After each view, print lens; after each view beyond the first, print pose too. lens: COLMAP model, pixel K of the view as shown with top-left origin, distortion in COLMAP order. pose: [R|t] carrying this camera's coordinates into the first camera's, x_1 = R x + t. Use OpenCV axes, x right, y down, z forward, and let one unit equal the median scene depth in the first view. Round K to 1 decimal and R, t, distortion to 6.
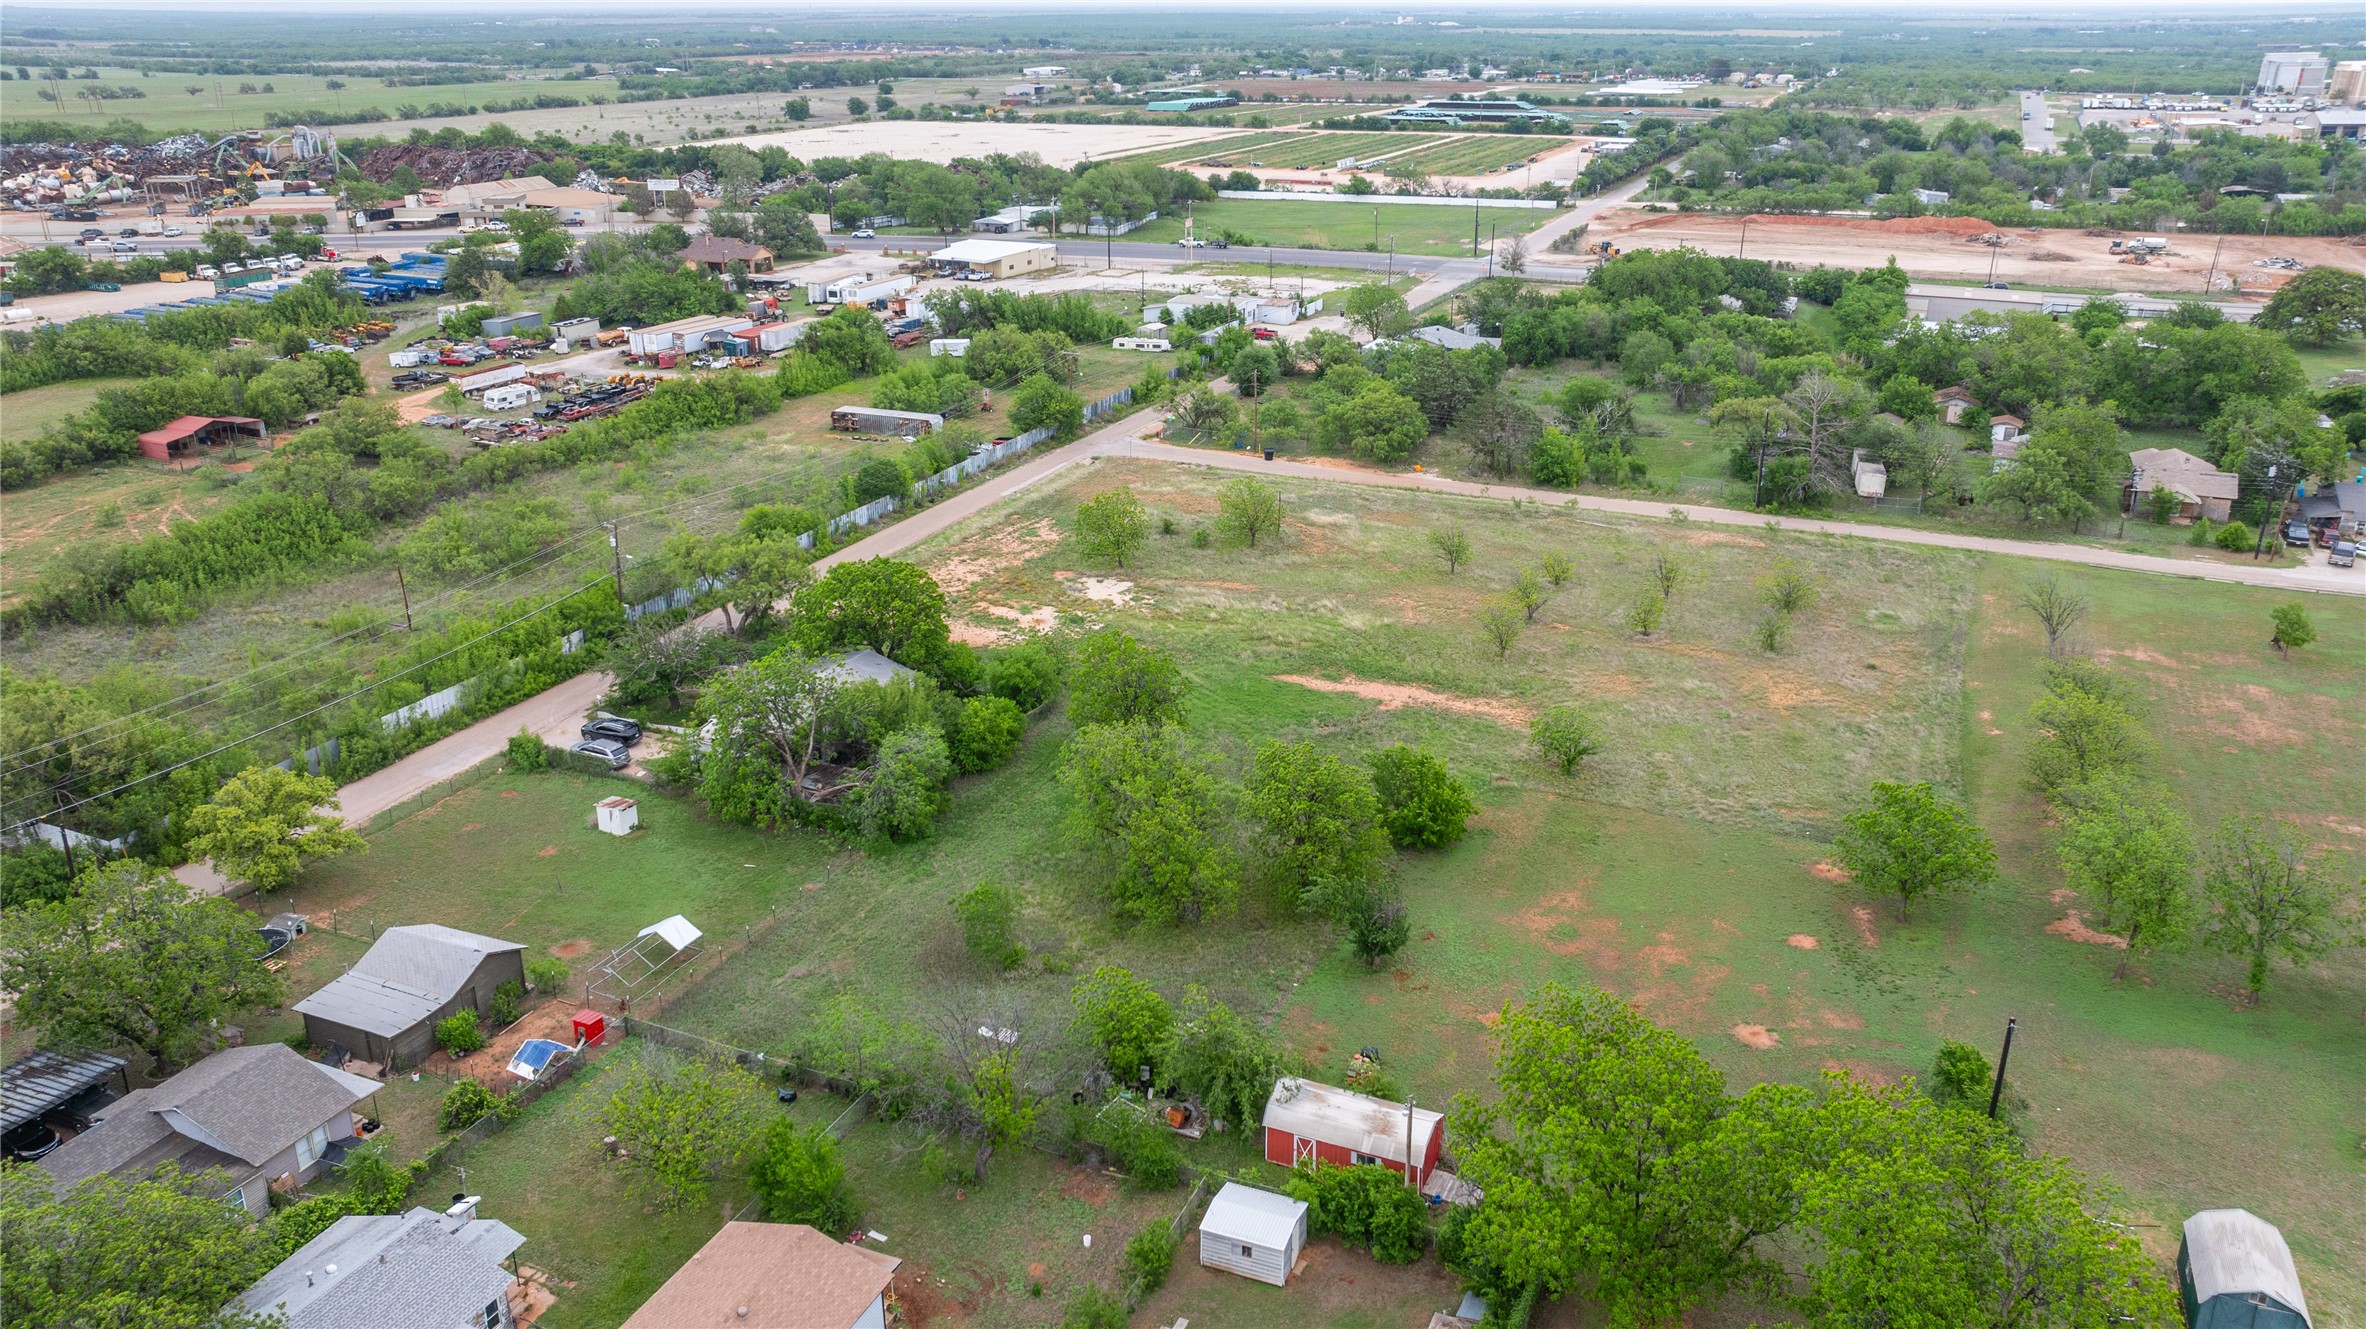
lens RADIAL K [[1721.7, 0, 1183.9], [0, 1721.7, 660.7], [0, 0, 1]] dist [-0.020708, 0.002517]
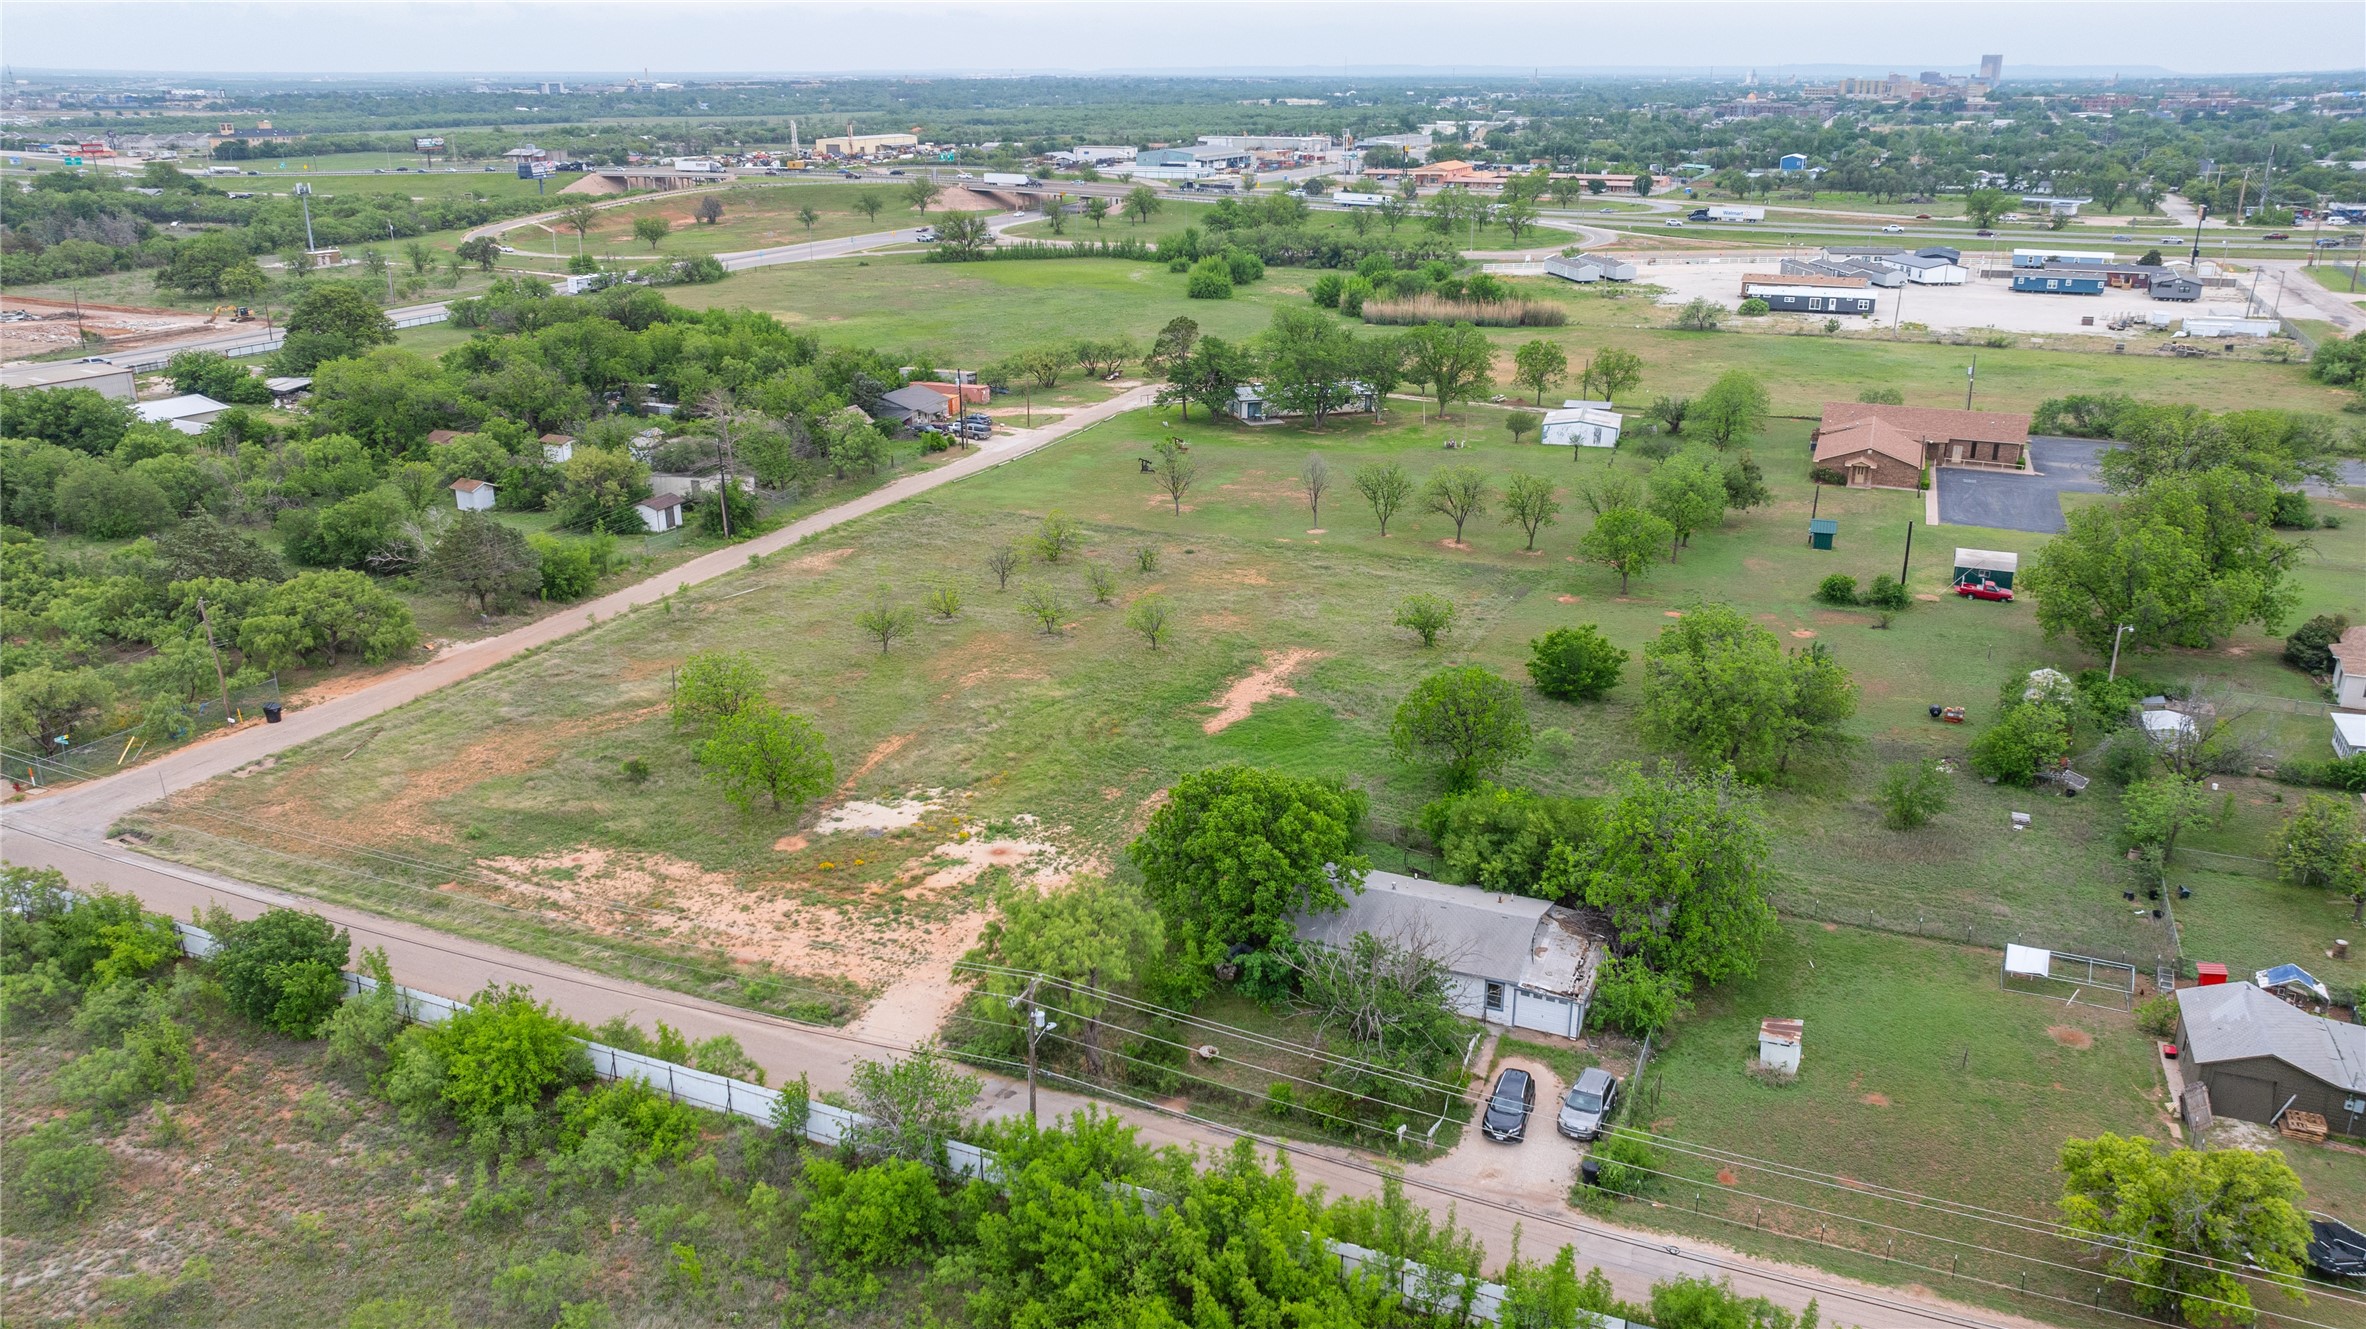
lens RADIAL K [[1688.5, 0, 1193.7], [0, 1688.5, 663.3], [0, 0, 1]] dist [-0.018023, 0.002061]
pose [[-0.003148, -0.330987, 0.943630, -0.525921], [0.356788, 0.881157, 0.310264, -0.204935], [-0.934180, 0.337652, 0.115319, 0.597388]]
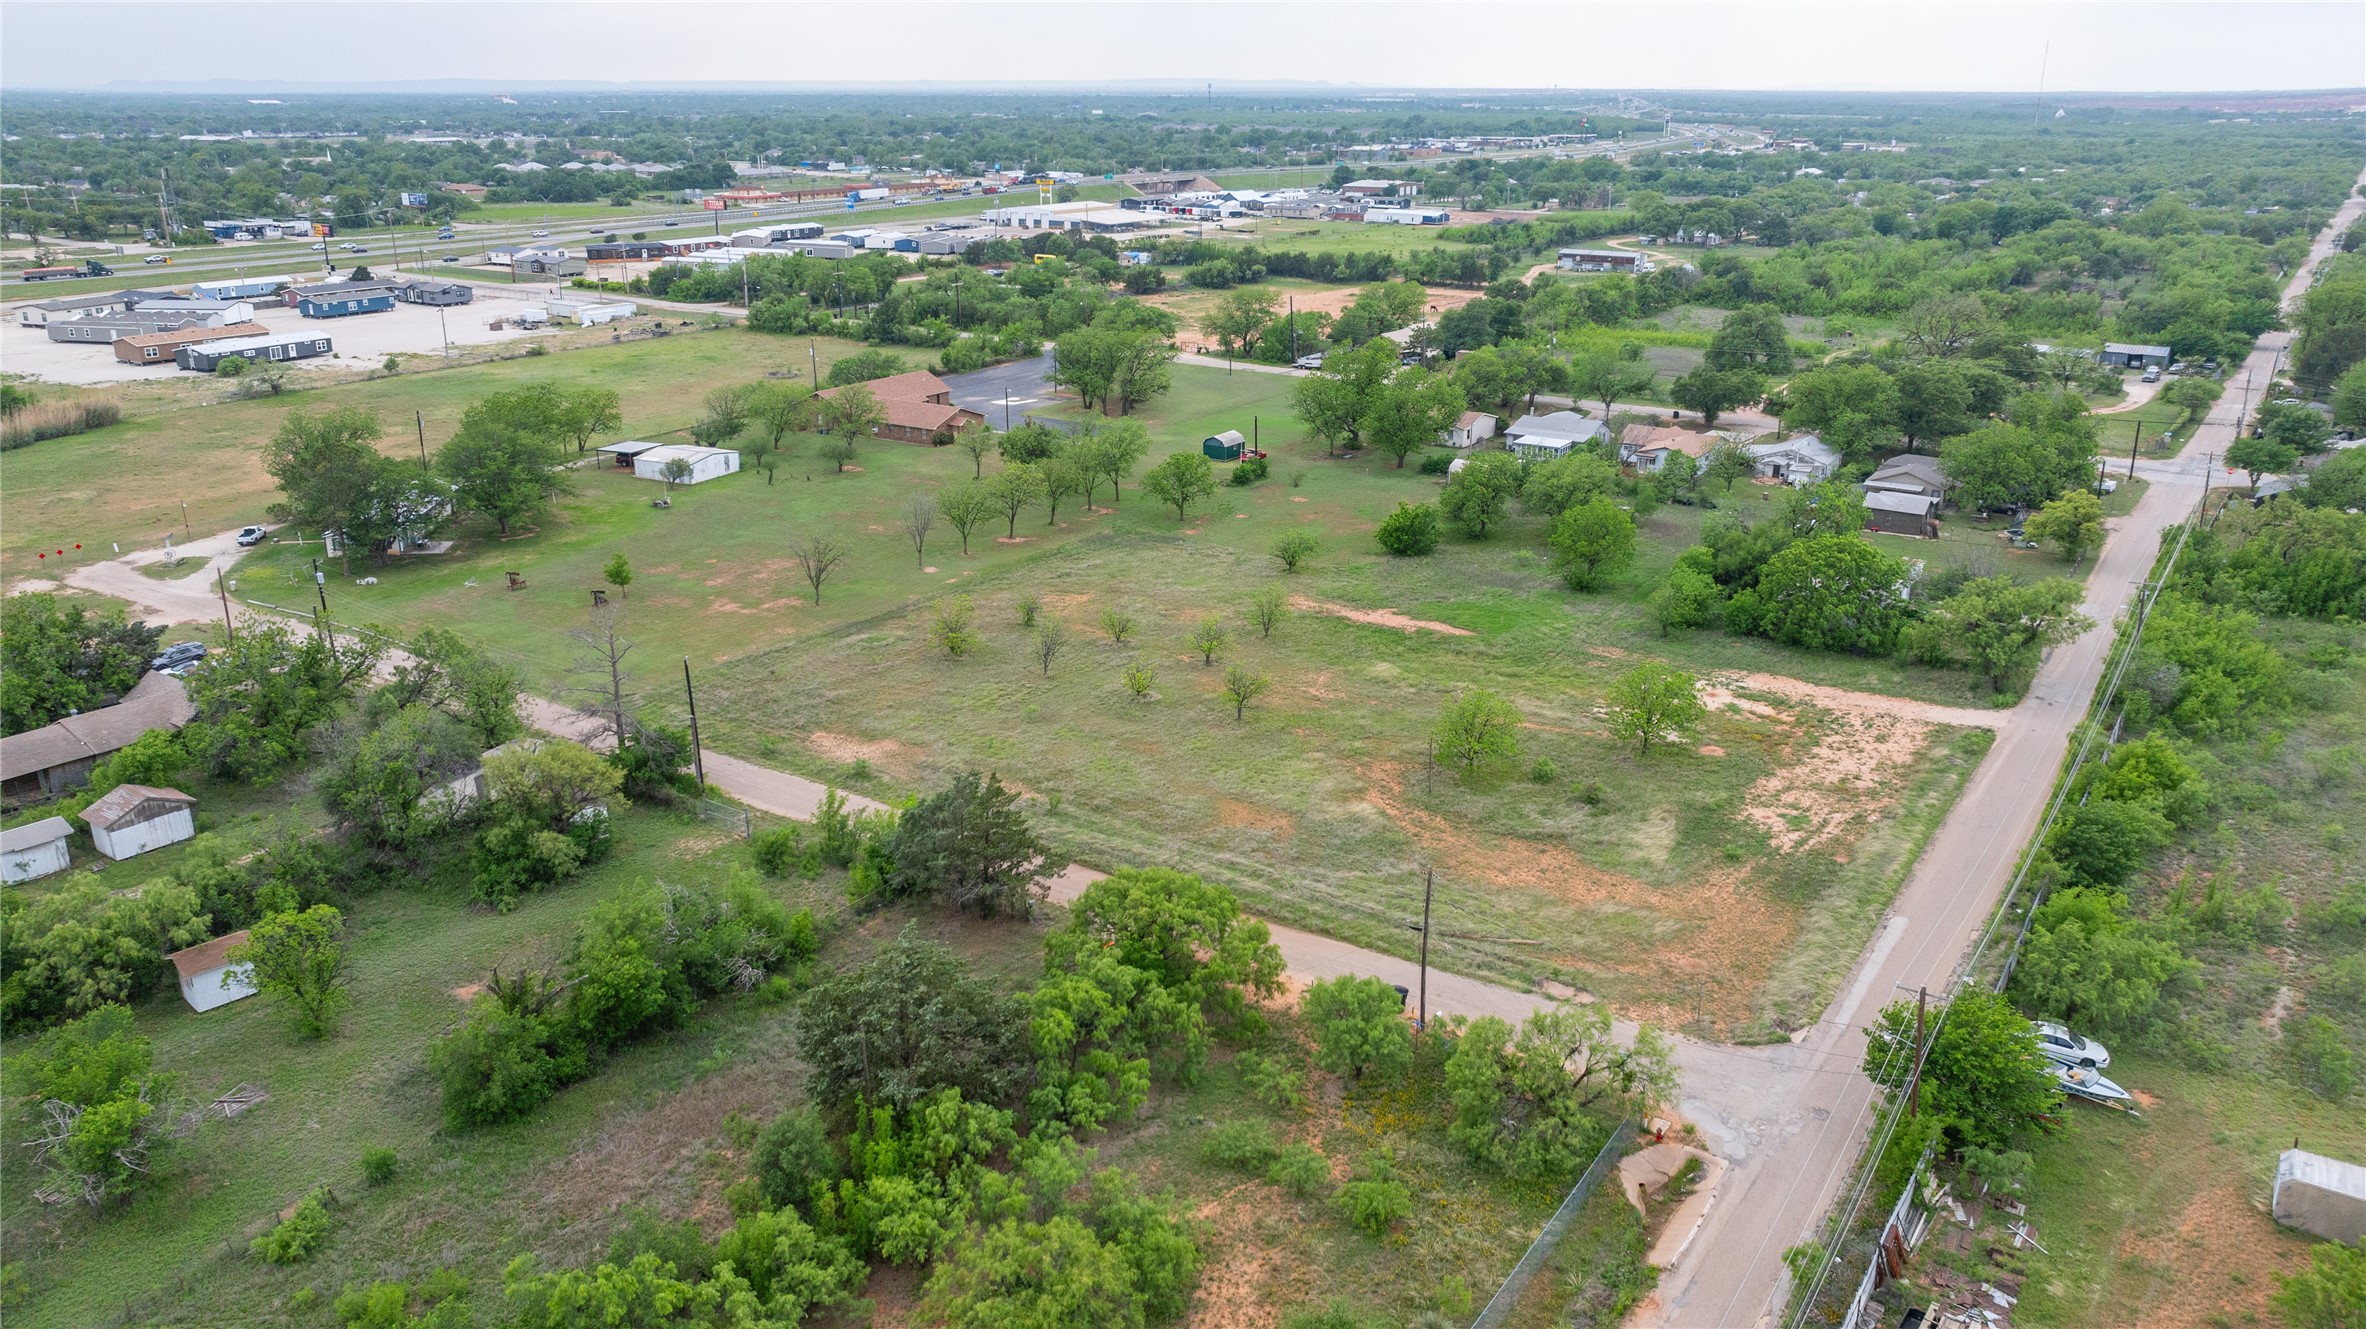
lens RADIAL K [[1721.7, 0, 1183.9], [0, 1721.7, 660.7], [0, 0, 1]] dist [-0.020708, 0.002517]
pose [[-0.983645, -0.057436, 0.170717, 0.031477], [0.063633, 0.775869, 0.627677, -0.482887], [-0.168506, 0.628274, -0.759524, 1.292820]]
